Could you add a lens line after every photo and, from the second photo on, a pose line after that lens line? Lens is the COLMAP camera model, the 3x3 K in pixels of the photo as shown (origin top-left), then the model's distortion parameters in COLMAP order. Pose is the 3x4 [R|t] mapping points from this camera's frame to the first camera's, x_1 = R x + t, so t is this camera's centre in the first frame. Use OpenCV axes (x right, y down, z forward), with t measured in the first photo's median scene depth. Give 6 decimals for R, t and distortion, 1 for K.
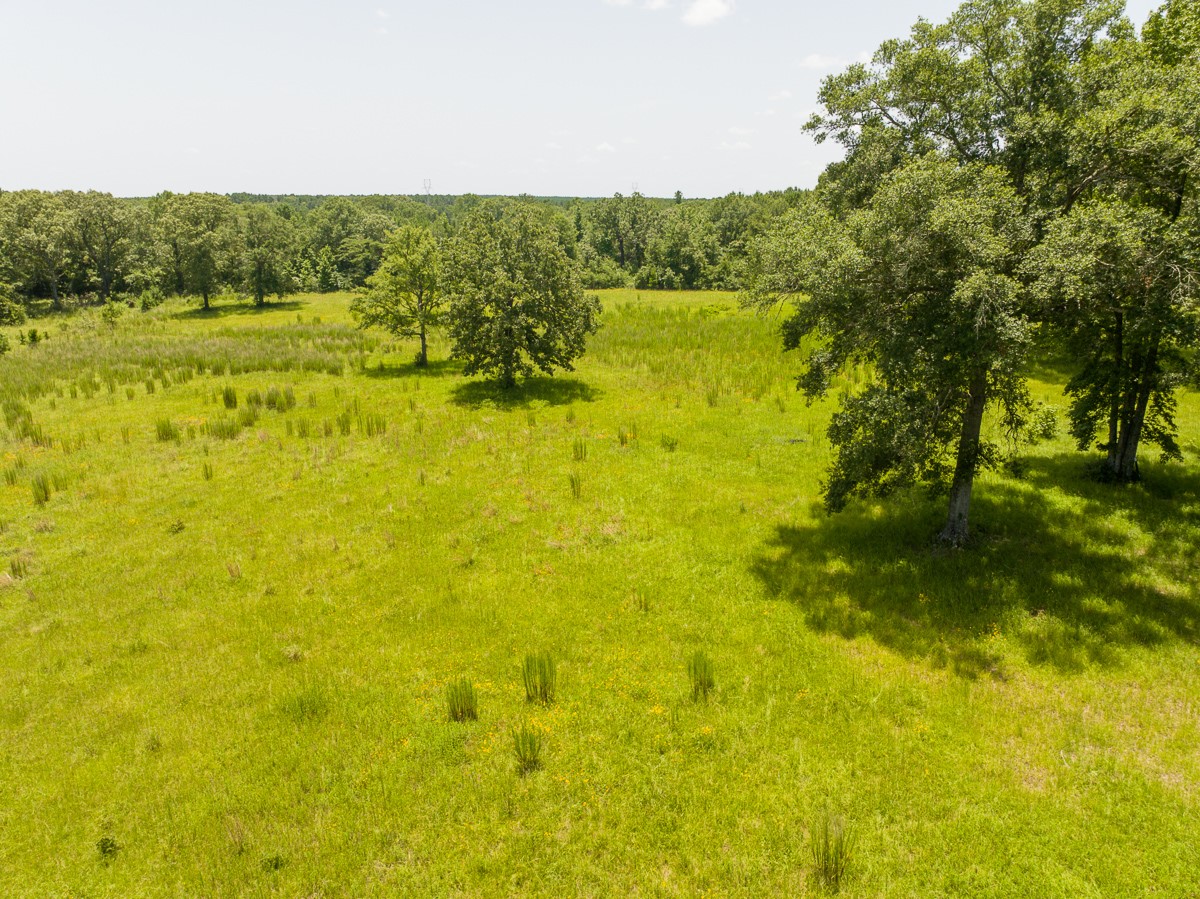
lens RADIAL K [[845.1, 0, 599.7], [0, 845.1, 454.4], [0, 0, 1]] dist [-0.060732, 0.034011]
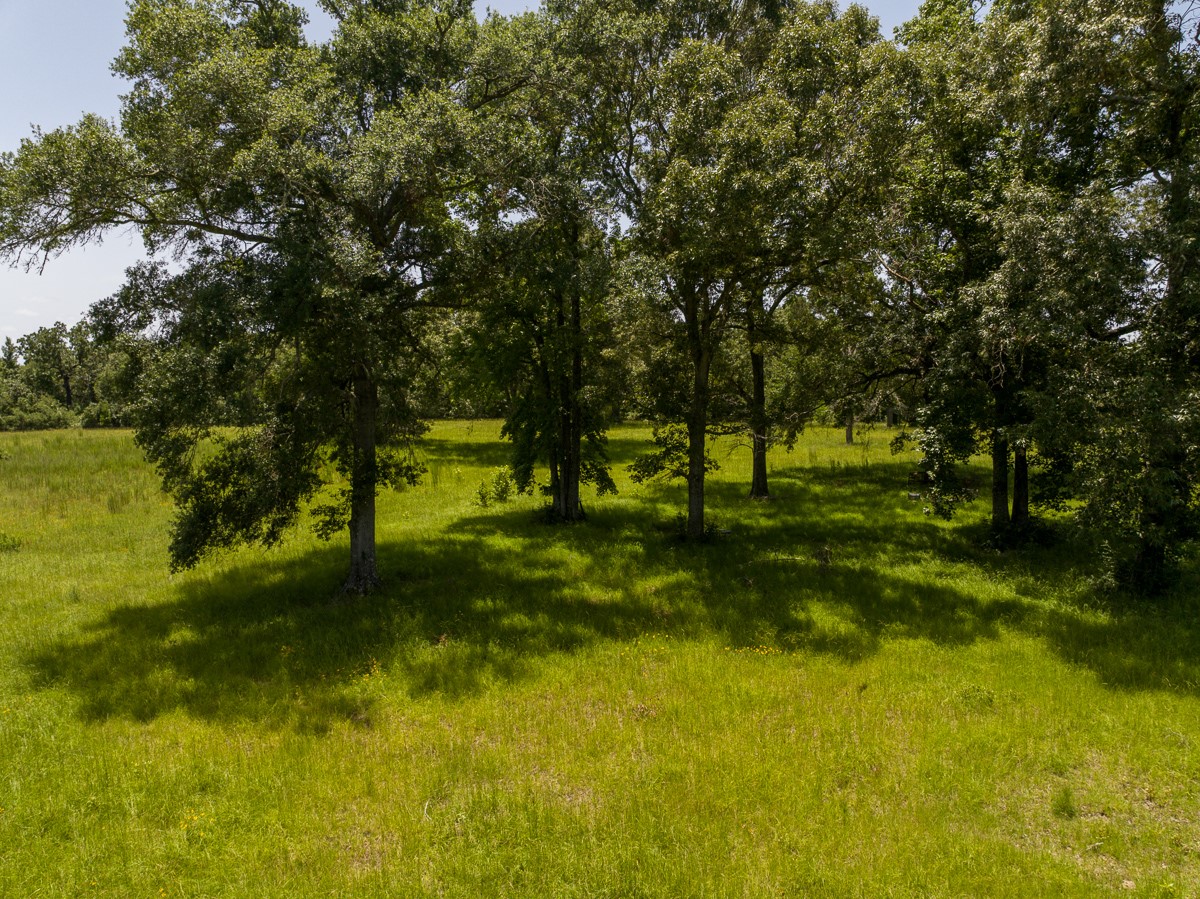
lens RADIAL K [[845.1, 0, 603.0], [0, 845.1, 452.1], [0, 0, 1]] dist [-0.060732, 0.034011]
pose [[0.855024, -0.041868, 0.516896, 0.232679], [0.146632, 0.975580, -0.163530, 0.146527], [-0.497427, 0.215616, 0.840283, 0.226573]]
